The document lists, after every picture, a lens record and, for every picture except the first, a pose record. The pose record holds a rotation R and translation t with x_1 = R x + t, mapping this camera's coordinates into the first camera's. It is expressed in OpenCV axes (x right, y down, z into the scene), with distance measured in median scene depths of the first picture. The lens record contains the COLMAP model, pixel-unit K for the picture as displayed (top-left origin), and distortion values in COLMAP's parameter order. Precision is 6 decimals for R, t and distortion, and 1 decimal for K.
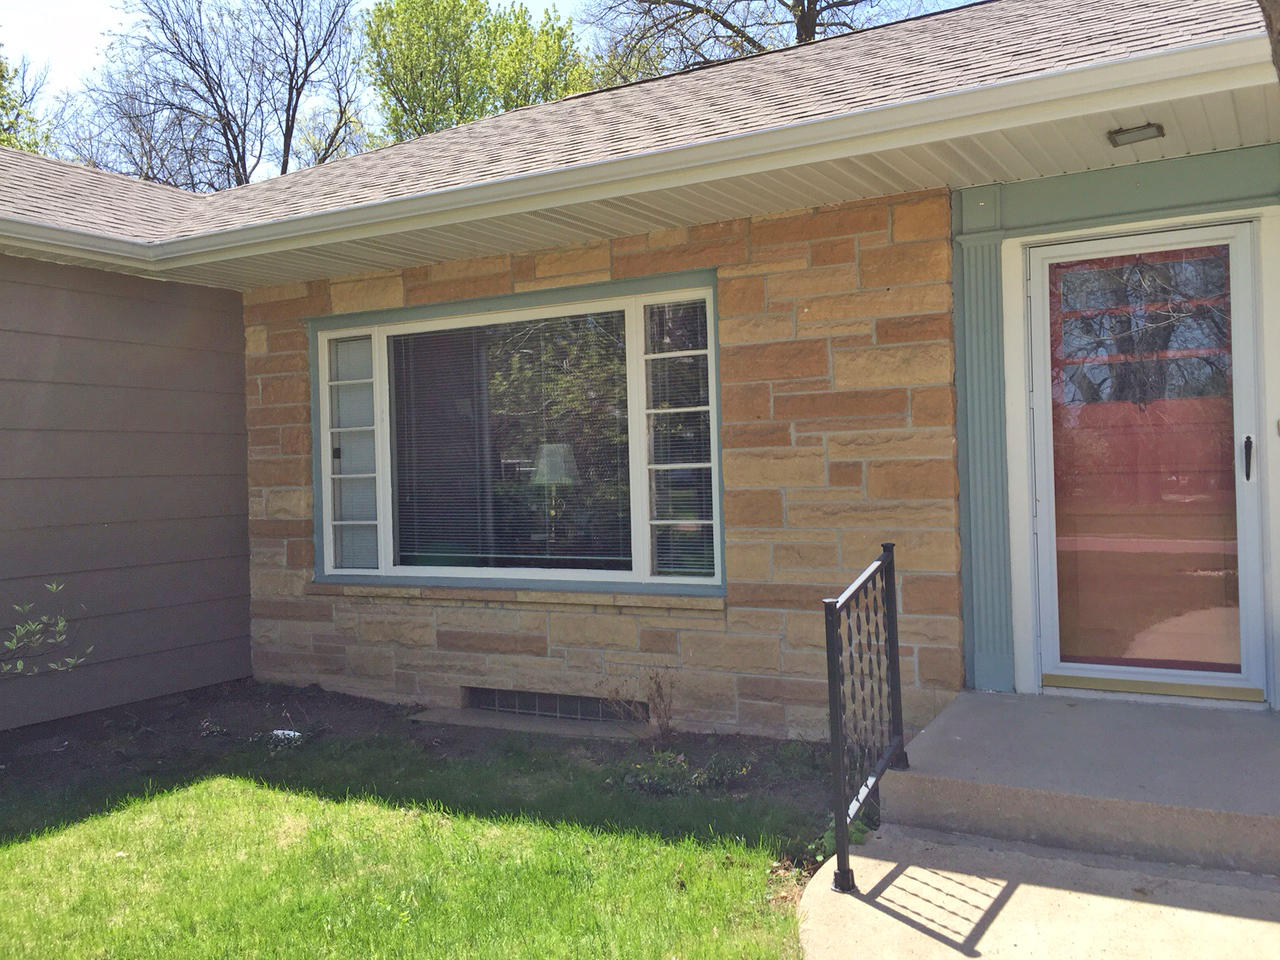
lens RADIAL K [[1113.1, 0, 640.0], [0, 1113.1, 480.0], [0, 0, 1]] dist [0.012741, -0.001210]
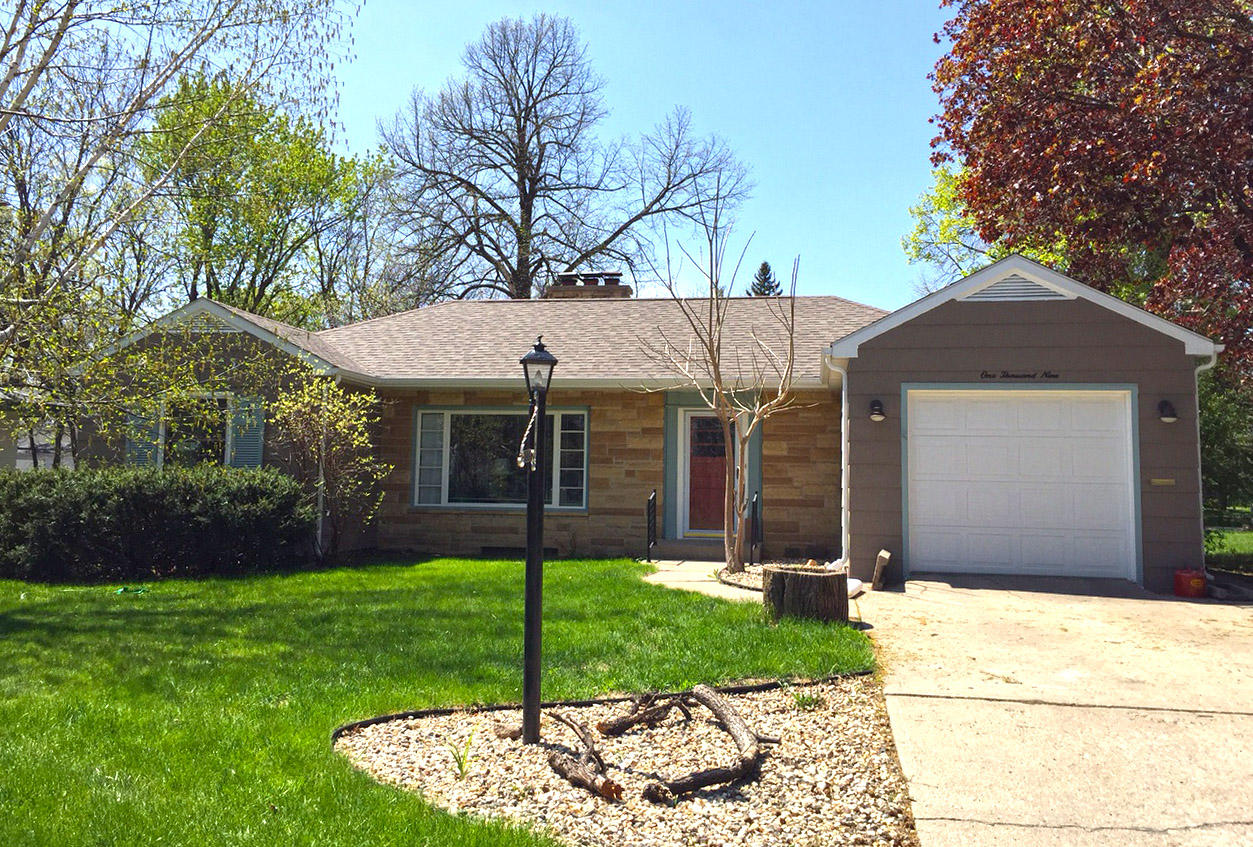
lens RADIAL K [[1100.9, 0, 626.5], [0, 1100.9, 423.5], [0, 0, 1]] dist [-0.000488, -0.000279]
pose [[0.937147, 0.056488, 0.344332, -0.882502], [-0.036903, 0.997320, -0.063175, 0.048732], [-0.346978, 0.046498, 0.936720, -1.889402]]
